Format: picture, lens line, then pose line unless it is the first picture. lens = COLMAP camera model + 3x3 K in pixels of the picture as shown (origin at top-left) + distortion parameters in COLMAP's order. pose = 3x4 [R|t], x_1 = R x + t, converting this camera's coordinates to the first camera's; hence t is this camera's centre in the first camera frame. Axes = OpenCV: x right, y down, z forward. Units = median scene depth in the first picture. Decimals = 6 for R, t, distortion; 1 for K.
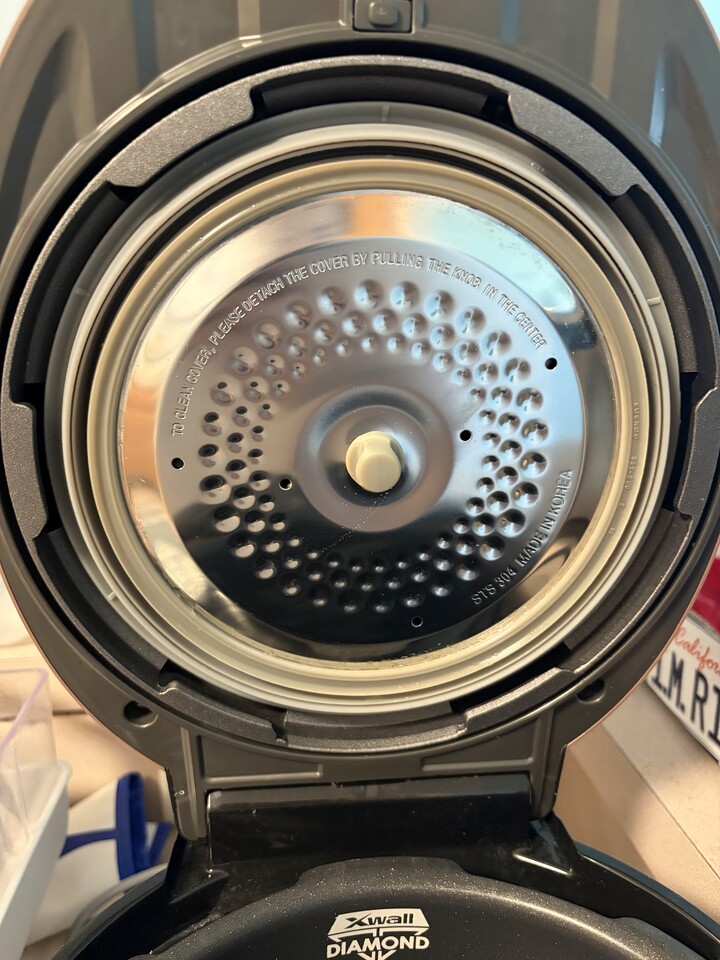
lens RADIAL K [[753.6, 0, 360.0], [0, 753.6, 480.0], [0, 0, 1]] dist [-0.006169, 0.005098]
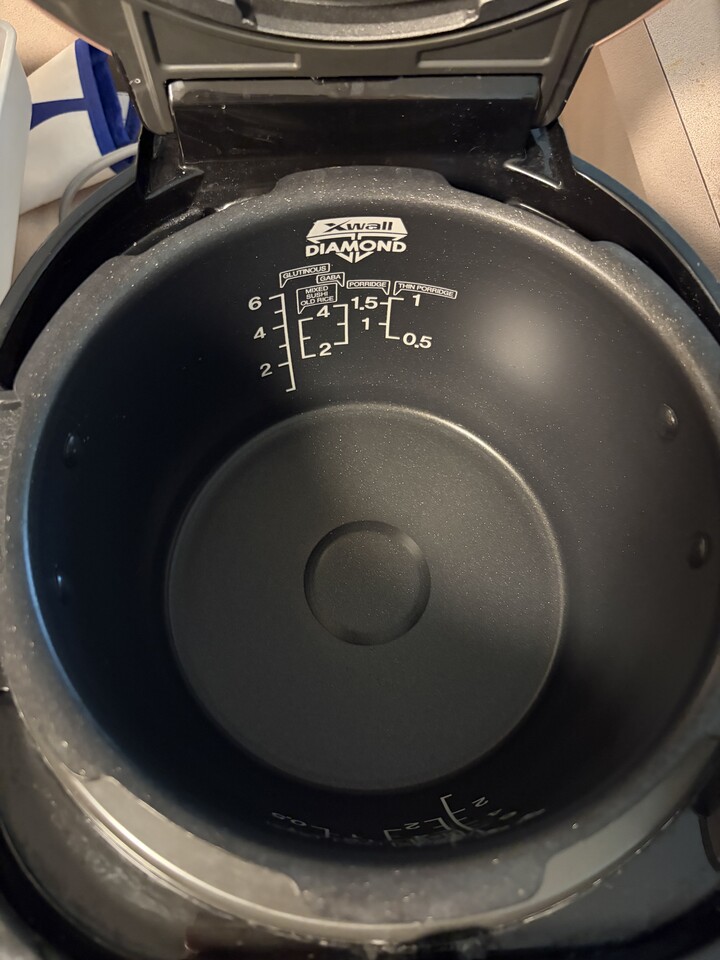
lens RADIAL K [[753.6, 0, 360.0], [0, 753.6, 480.0], [0, 0, 1]] dist [-0.006169, 0.005098]
pose [[0.998979, 0.036660, 0.026413, 0.013357], [-0.043262, 0.607370, 0.793240, -0.003232], [0.013038, -0.793573, 0.608335, 0.119286]]
